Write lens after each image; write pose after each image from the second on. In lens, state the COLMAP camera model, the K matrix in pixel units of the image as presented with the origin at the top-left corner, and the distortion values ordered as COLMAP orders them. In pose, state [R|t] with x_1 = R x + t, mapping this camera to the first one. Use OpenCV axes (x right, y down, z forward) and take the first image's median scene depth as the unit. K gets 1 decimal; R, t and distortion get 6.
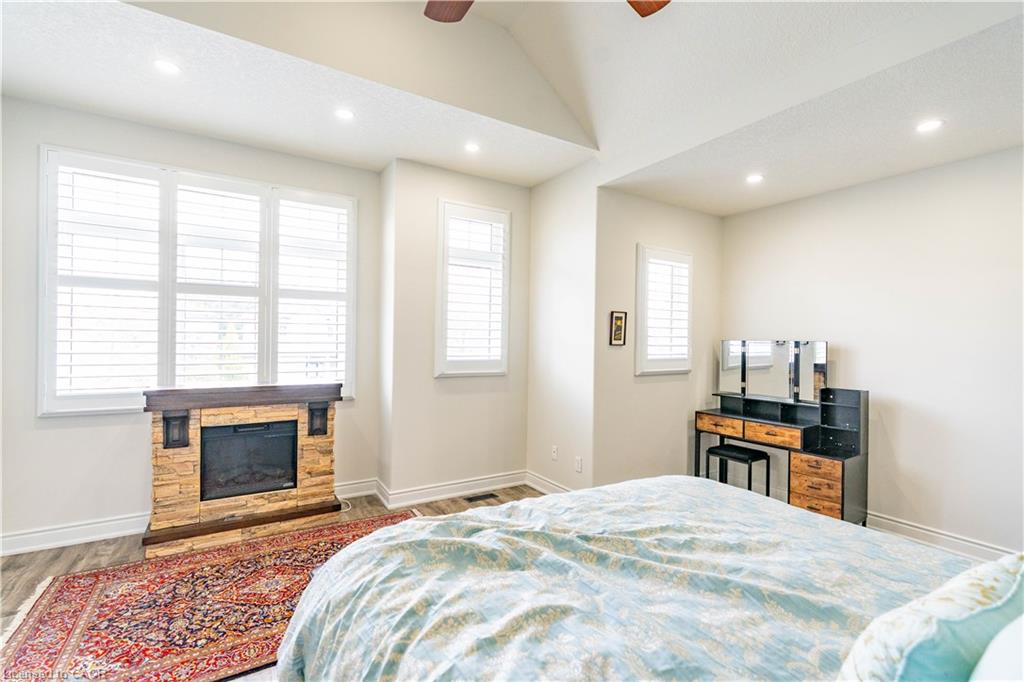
lens RADIAL K [[457.0, 0, 522.8], [0, 457.0, 343.8], [0, 0, 1]] dist [0.000722, -0.000007]
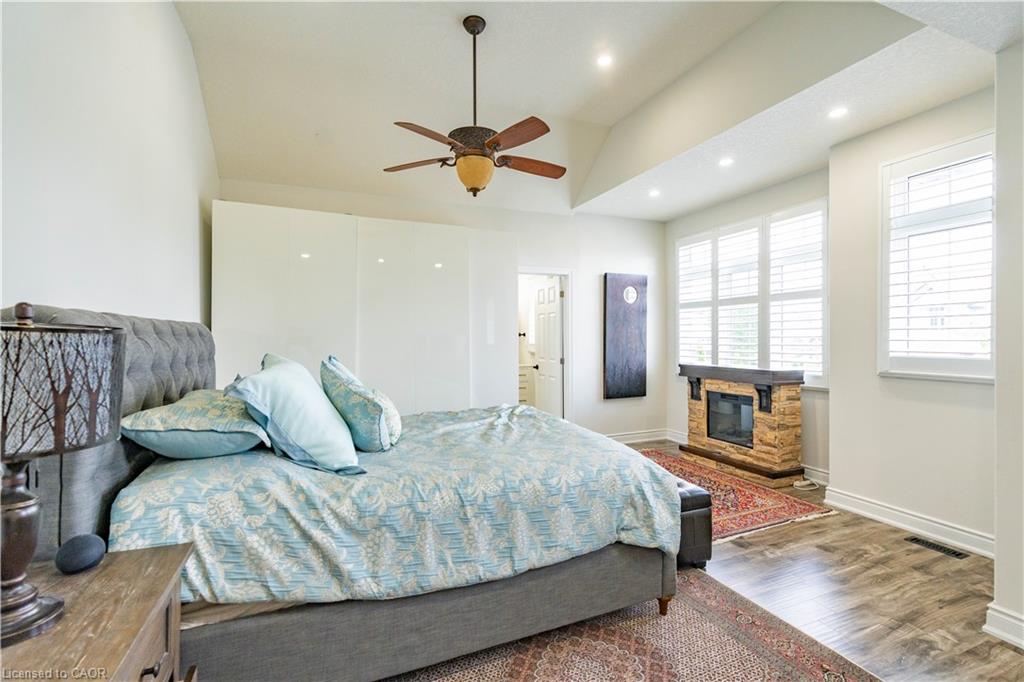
lens RADIAL K [[457.0, 0, 519.7], [0, 457.0, 337.6], [0, 0, 1]] dist [0.000722, -0.000007]
pose [[-0.169226, -0.008174, -0.985543, 0.888882], [0.001042, 0.999964, -0.008472, 0.009934], [0.985577, -0.002460, -0.169211, 0.566407]]
